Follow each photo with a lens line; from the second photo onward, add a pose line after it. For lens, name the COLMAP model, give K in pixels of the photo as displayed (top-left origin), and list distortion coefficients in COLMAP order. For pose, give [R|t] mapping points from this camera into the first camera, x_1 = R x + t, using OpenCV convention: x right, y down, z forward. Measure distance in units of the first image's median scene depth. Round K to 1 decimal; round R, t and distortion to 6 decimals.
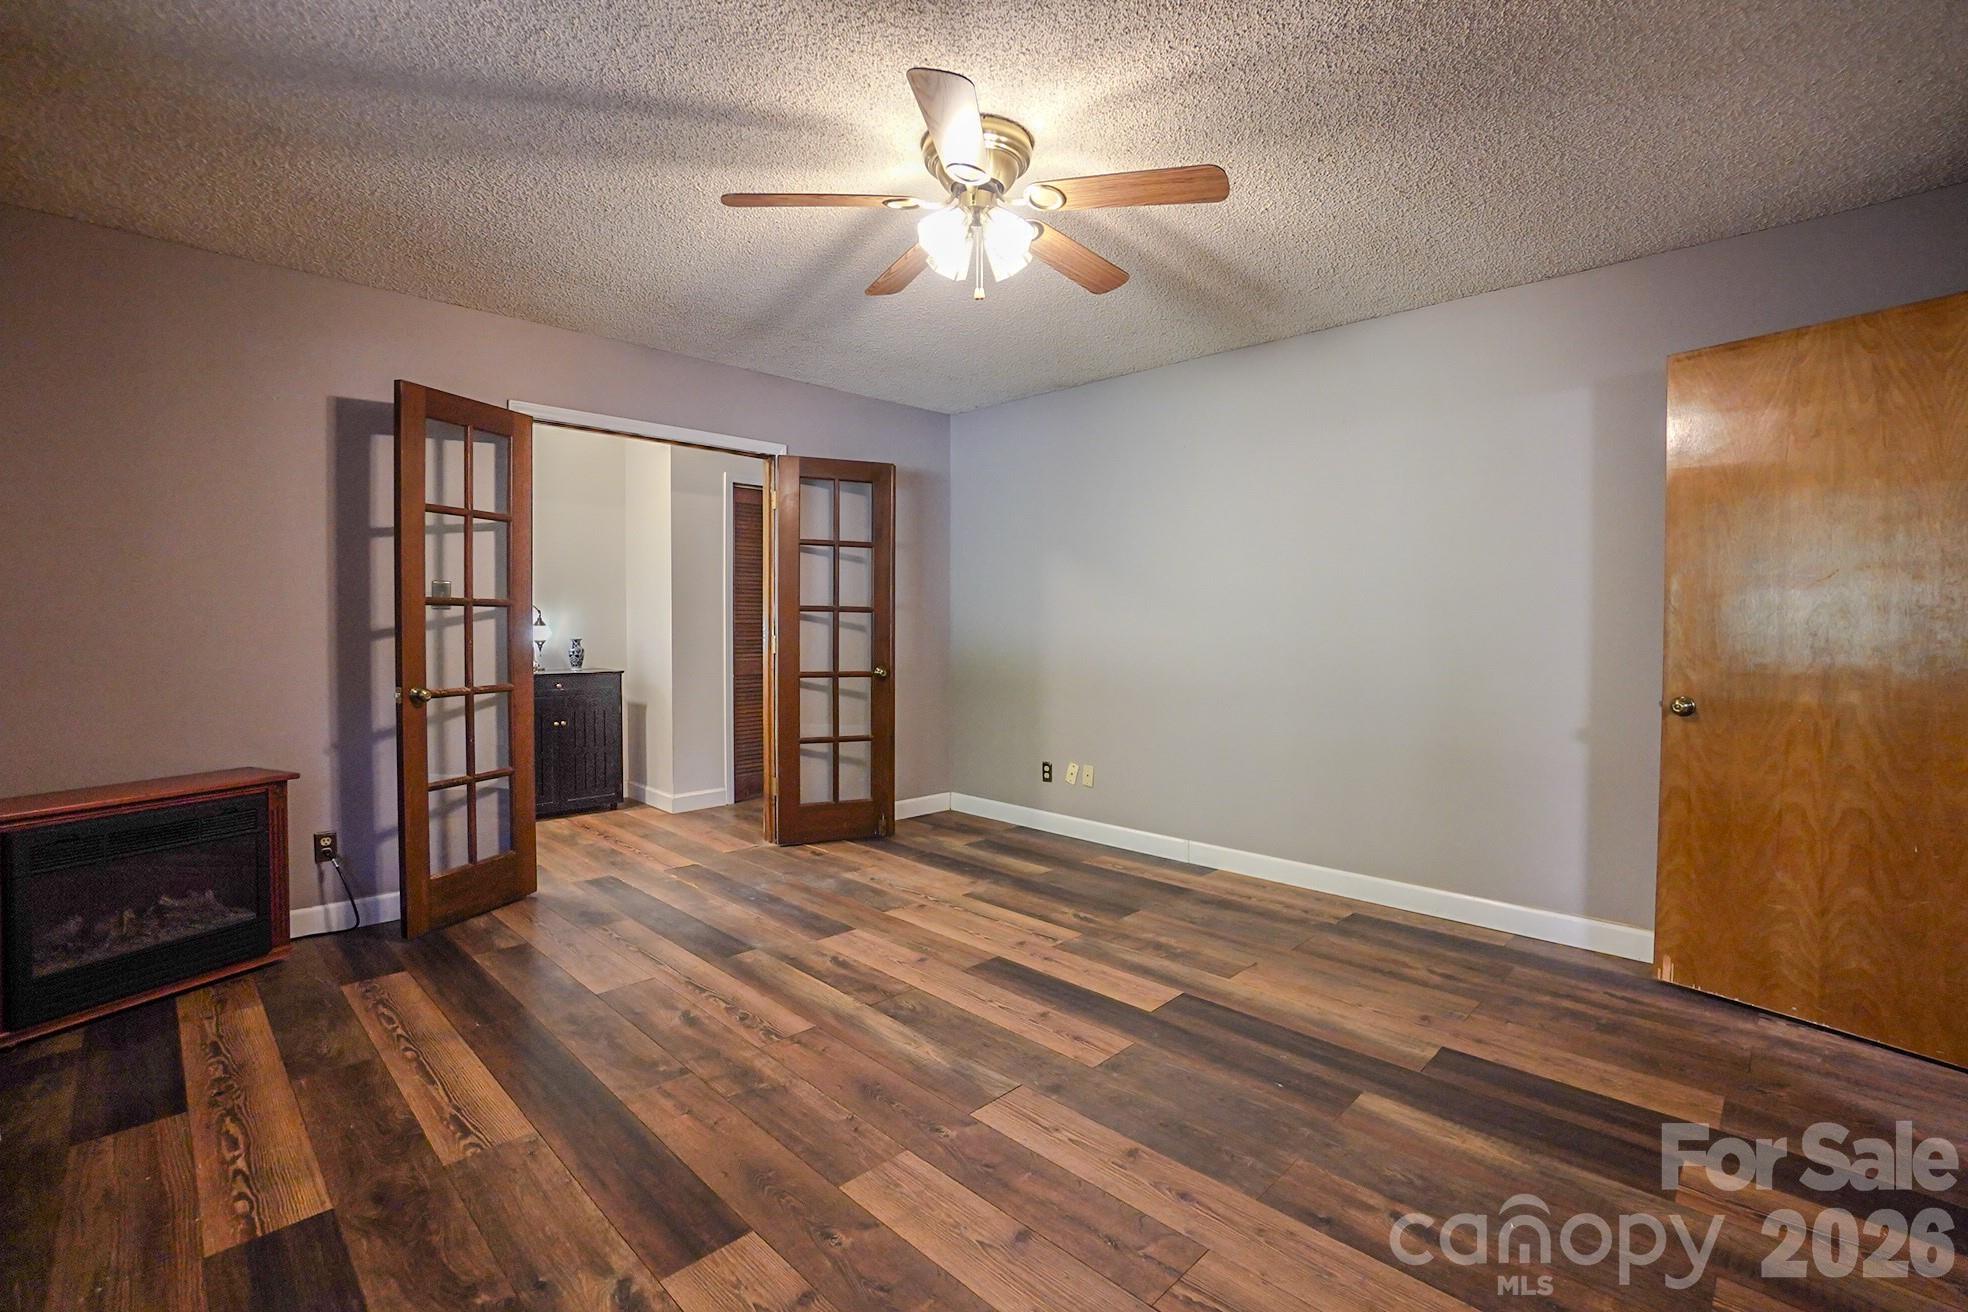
lens RADIAL K [[865.8, 0, 986.7], [0, 865.8, 640.9], [0, 0, 1]] dist [-0.036647, 0.005439]
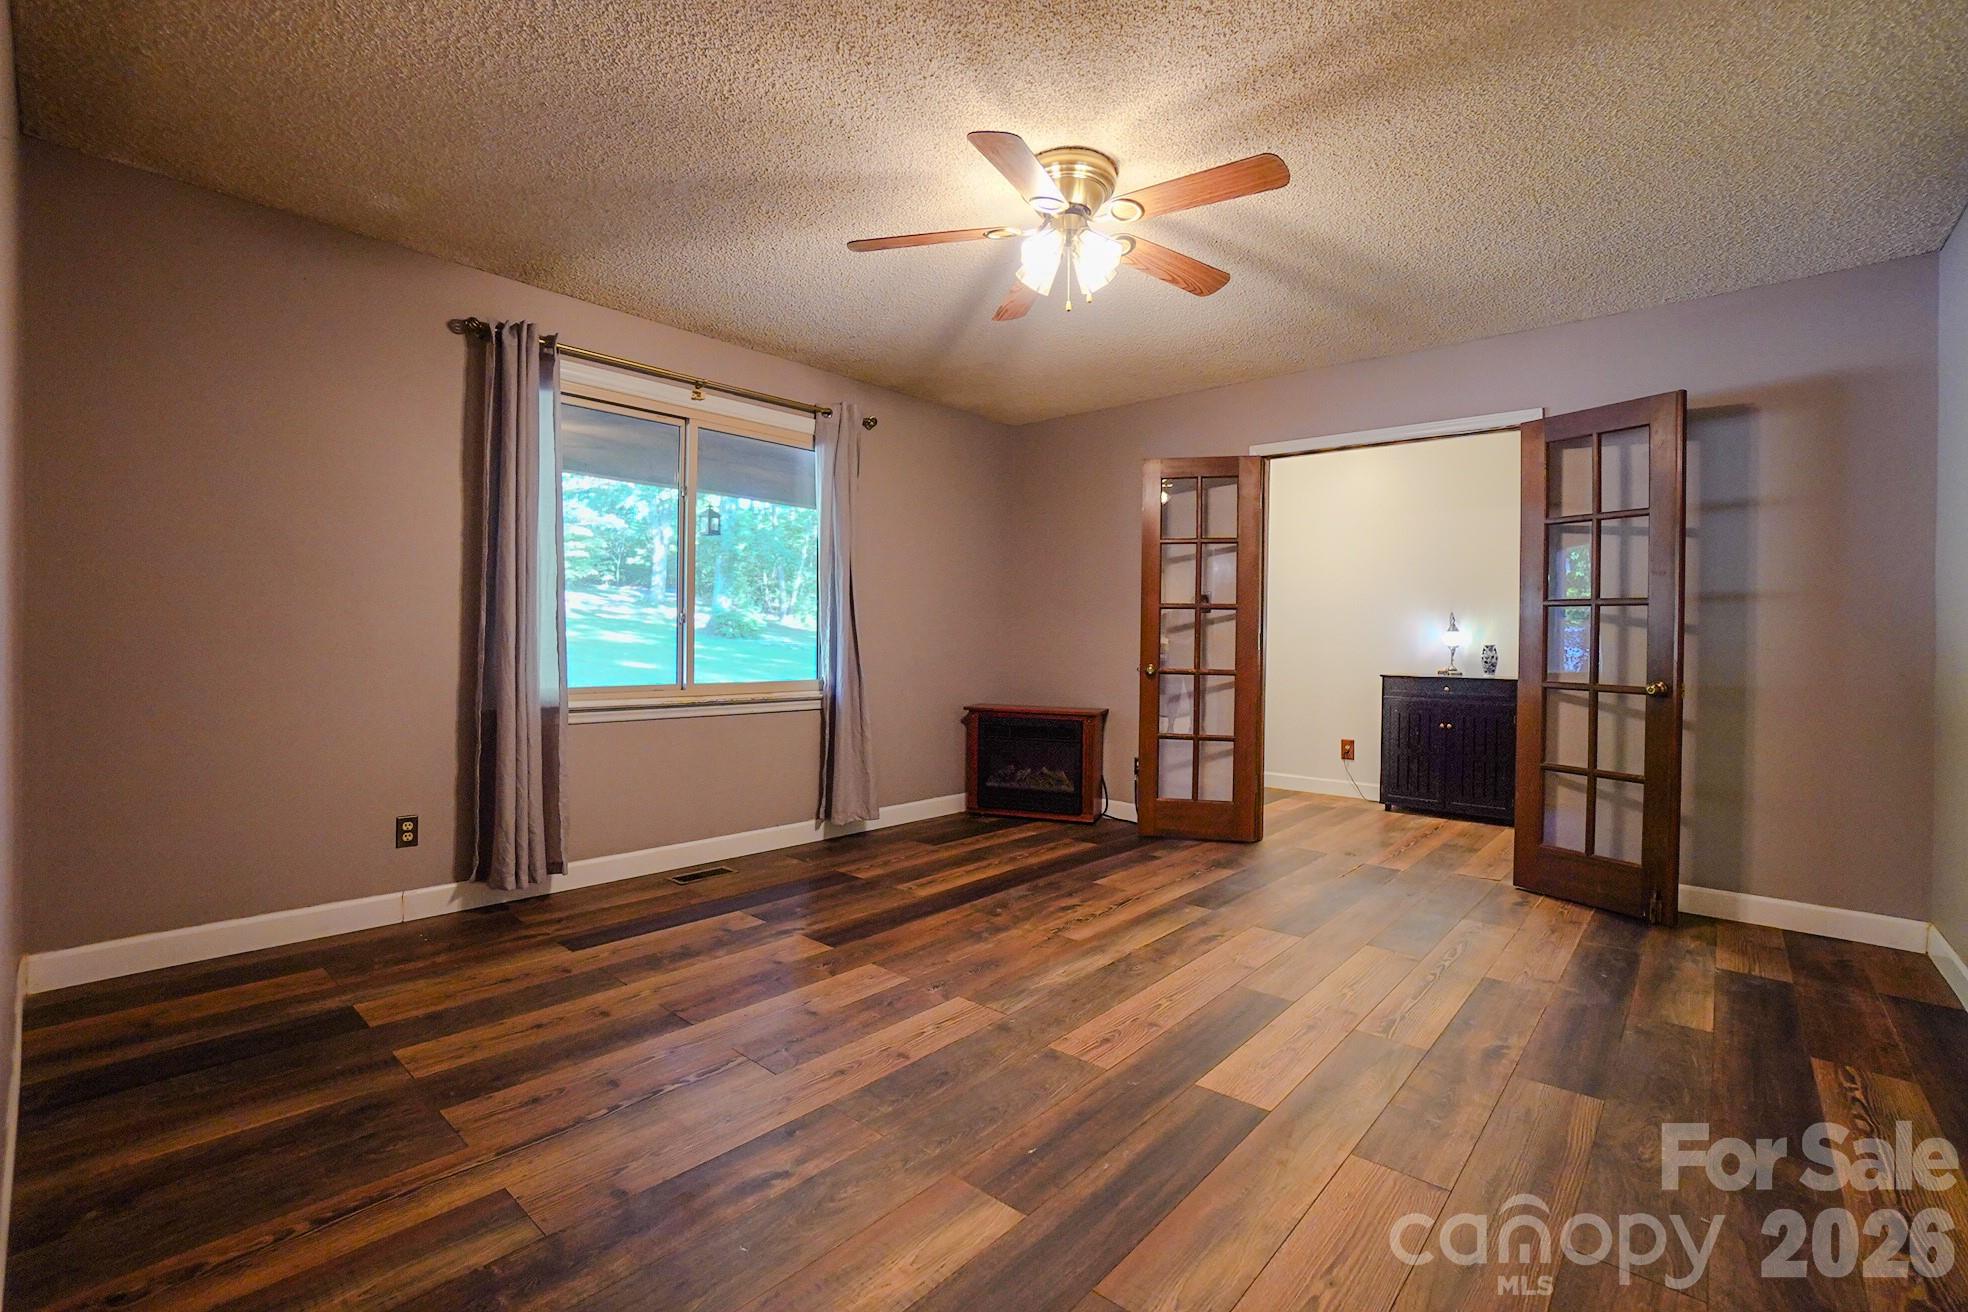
lens RADIAL K [[865.8, 0, 985.6], [0, 865.8, 653.6], [0, 0, 1]] dist [-0.036647, 0.005439]
pose [[0.065451, 0.015053, -0.997742, 1.014048], [-0.032489, 0.999388, 0.012947, 0.029150], [0.997327, 0.031568, 0.065900, 0.777283]]
